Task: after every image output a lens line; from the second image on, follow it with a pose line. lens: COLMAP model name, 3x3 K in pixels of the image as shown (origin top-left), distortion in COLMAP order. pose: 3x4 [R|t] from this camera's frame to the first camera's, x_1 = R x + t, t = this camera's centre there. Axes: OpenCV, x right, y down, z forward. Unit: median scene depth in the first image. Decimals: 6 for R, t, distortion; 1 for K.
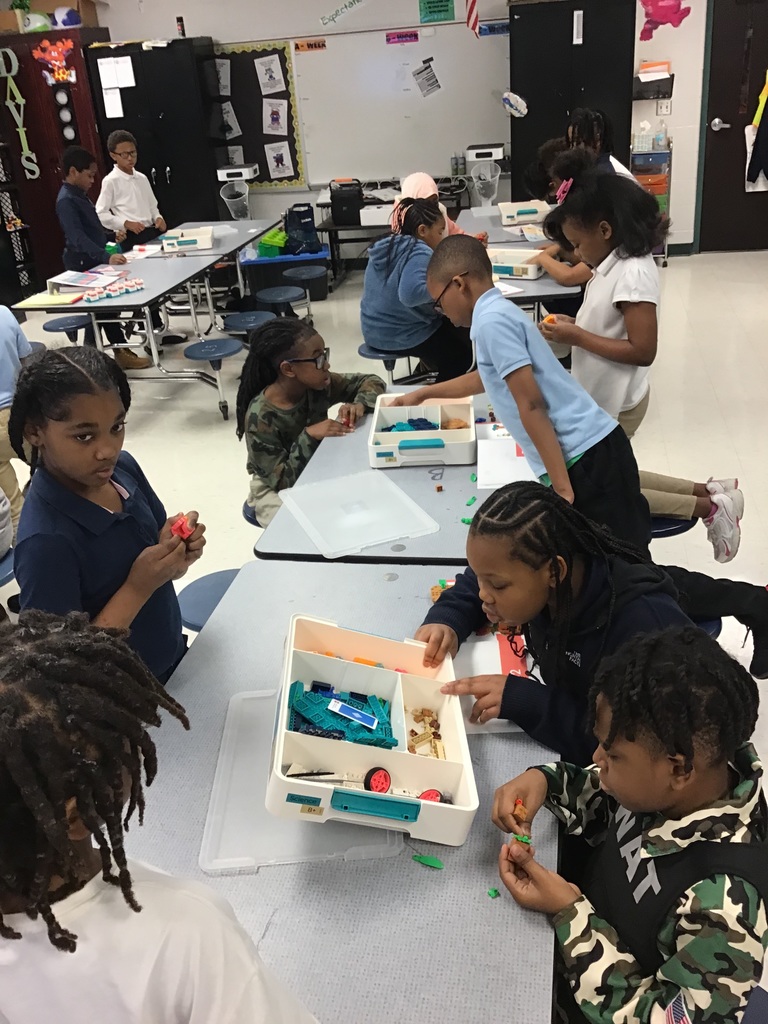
lens RADIAL K [[918.8, 0, 384.0], [0, 918.8, 512.0], [0, 0, 1]] dist [0.013938, -0.077132]
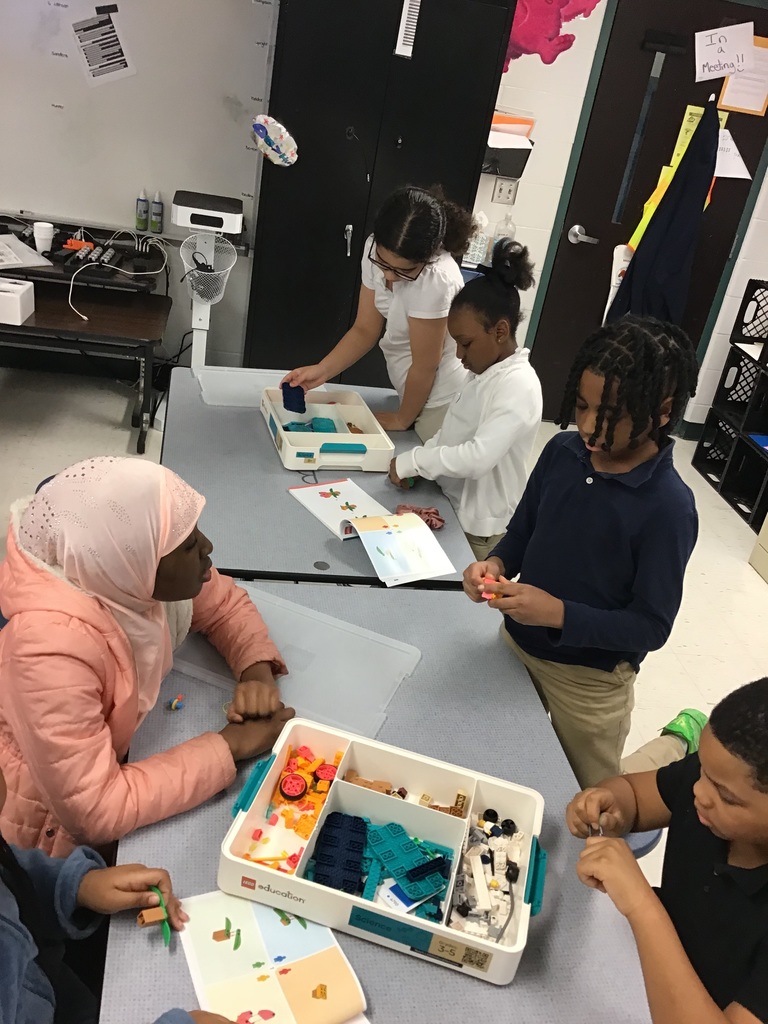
lens RADIAL K [[906.5, 0, 384.0], [0, 906.5, 512.0], [0, 0, 1]] dist [-0.011009, 0.000144]
pose [[0.920158, 0.055669, 0.387569, 0.010526], [-0.070379, 0.997235, 0.023853, -0.239925], [-0.385169, -0.049226, 0.921532, 0.471308]]
